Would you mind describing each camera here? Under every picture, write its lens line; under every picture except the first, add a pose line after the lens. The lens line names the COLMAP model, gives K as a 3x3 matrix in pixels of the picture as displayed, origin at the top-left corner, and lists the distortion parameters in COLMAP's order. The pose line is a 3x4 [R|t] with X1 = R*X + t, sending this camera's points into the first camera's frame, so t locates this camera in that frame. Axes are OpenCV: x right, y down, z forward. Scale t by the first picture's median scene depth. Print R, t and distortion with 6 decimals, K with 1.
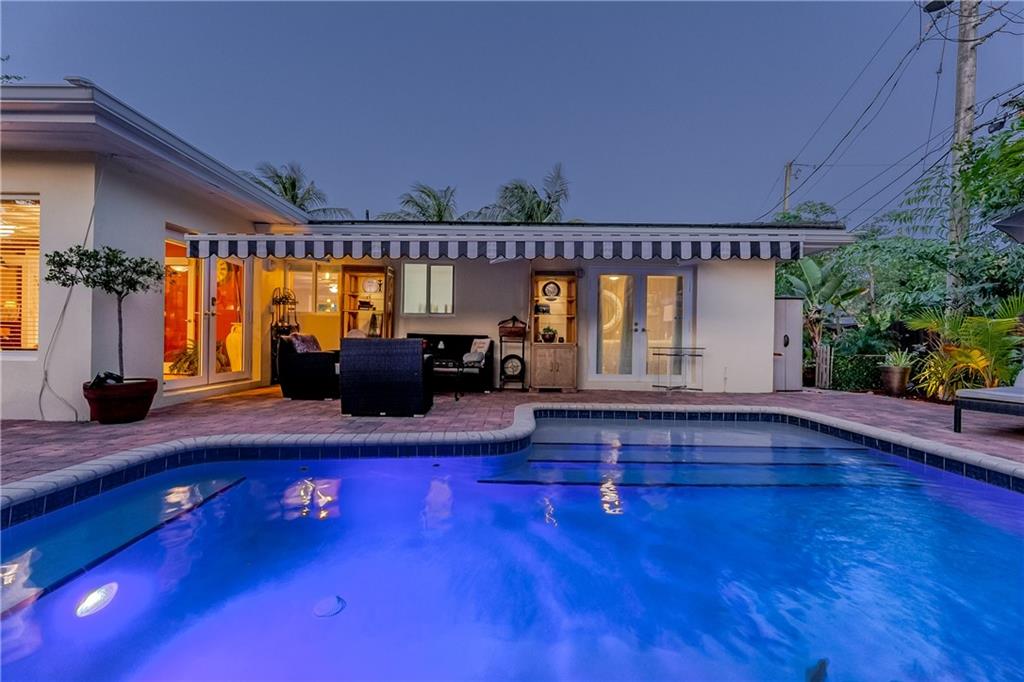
lens RADIAL K [[410.8, 0, 512.0], [0, 410.8, 341.0], [0, 0, 1]] dist [0.001863, 0.000382]
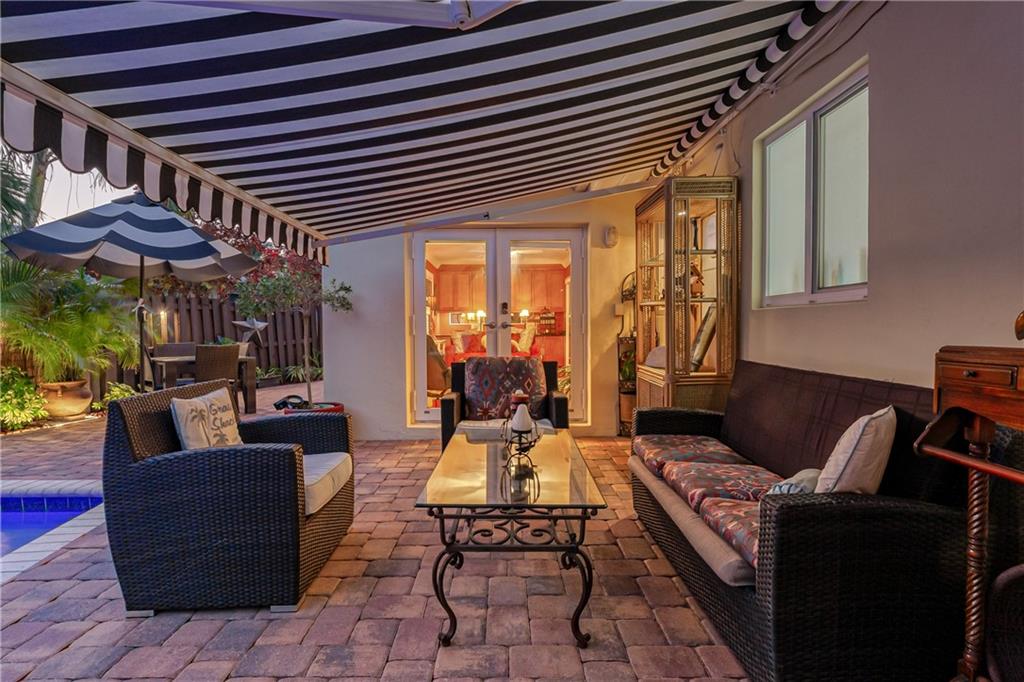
lens RADIAL K [[508.0, 0, 512.0], [0, 508.0, 341.0], [0, 0, 1]] dist [-0.002430, -0.000782]
pose [[0.016610, 0.011603, -0.999795, 0.140468], [0.003788, 0.999925, 0.011667, -0.040522], [0.999855, -0.003981, 0.016564, 0.827488]]
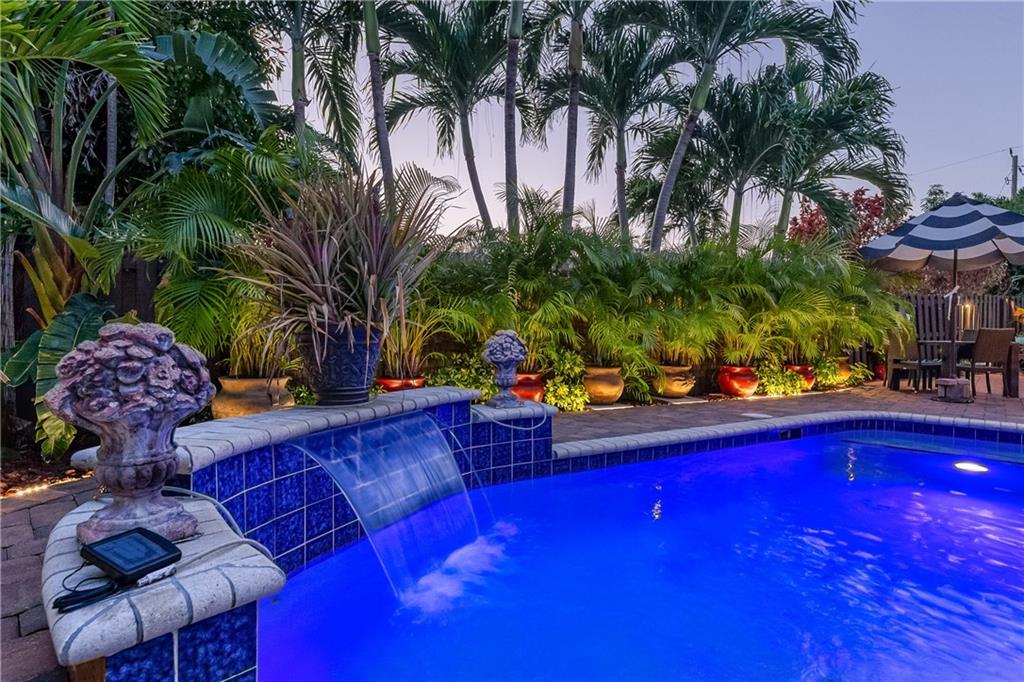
lens RADIAL K [[508.0, 0, 512.0], [0, 508.0, 341.0], [0, 0, 1]] dist [-0.002430, -0.000782]
pose [[-0.698071, -0.003613, -0.716020, 0.553571], [-0.014432, 0.999855, 0.009025, 0.002373], [0.715883, 0.016633, -0.698022, 0.330463]]
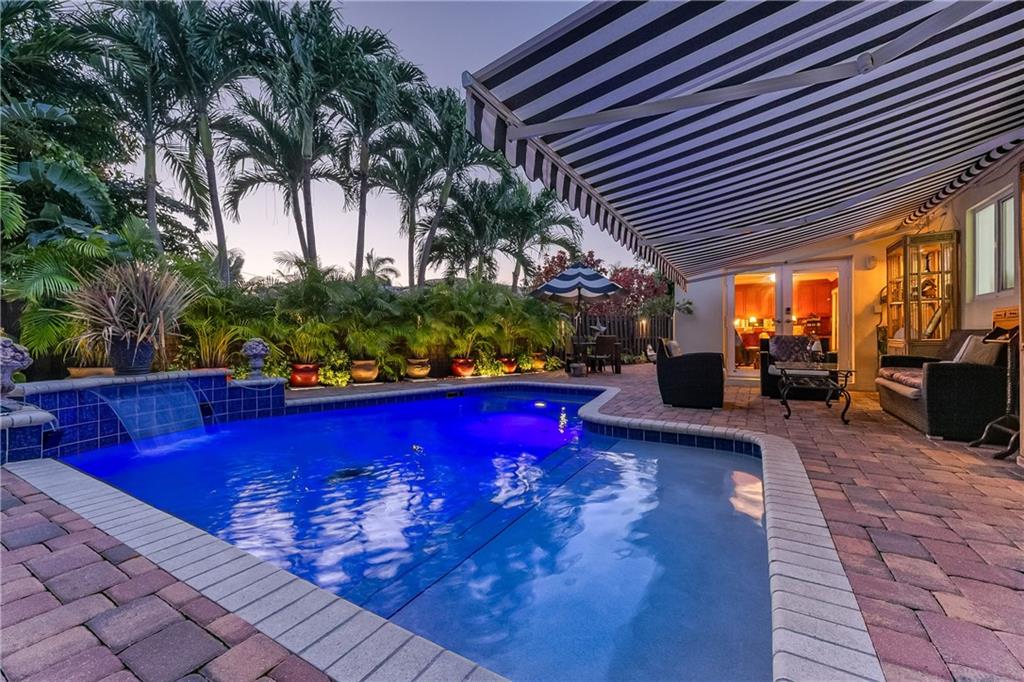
lens RADIAL K [[410.8, 0, 512.0], [0, 410.8, 341.0], [0, 0, 1]] dist [0.001863, 0.000382]
pose [[-0.509316, -0.008599, -0.860537, 0.608556], [-0.004520, 0.999963, -0.007318, 0.004712], [0.860568, 0.000162, -0.509336, 0.759817]]
